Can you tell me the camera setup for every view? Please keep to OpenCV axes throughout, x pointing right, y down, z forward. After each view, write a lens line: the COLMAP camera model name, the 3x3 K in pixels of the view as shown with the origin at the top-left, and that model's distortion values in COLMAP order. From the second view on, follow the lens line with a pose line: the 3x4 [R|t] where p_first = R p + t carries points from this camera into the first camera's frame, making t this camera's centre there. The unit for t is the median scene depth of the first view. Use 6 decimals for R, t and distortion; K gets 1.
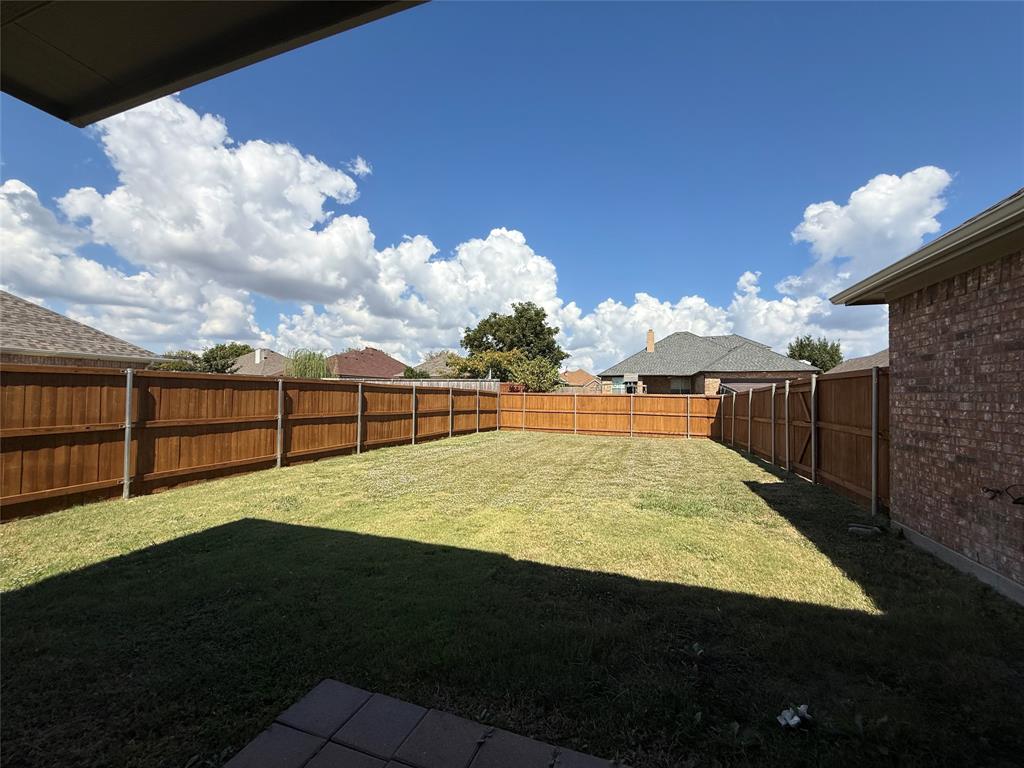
lens RADIAL K [[408.6, 0, 513.4], [0, 408.6, 386.6], [0, 0, 1]] dist [-0.000535, -0.000084]
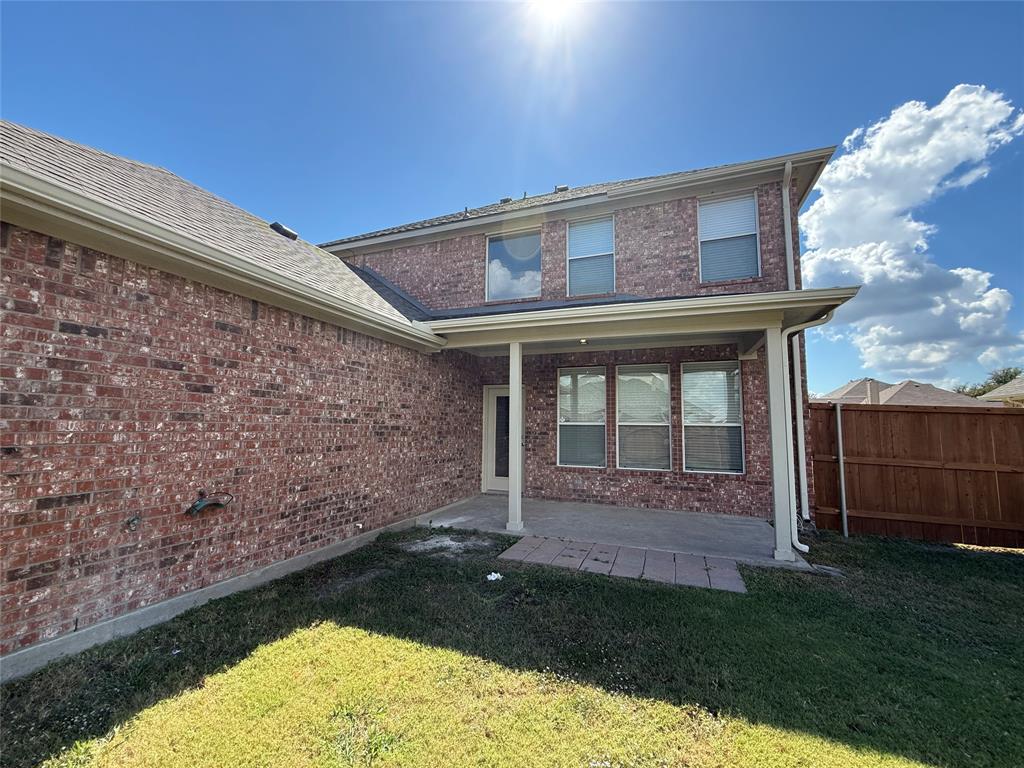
lens RADIAL K [[408.6, 0, 513.5], [0, 408.6, 388.4], [0, 0, 1]] dist [-0.000535, -0.000084]
pose [[-0.998974, -0.020963, 0.040151, 0.292020], [-0.025221, 0.993758, -0.108670, 0.041709], [-0.037622, -0.109572, -0.993267, 1.732202]]
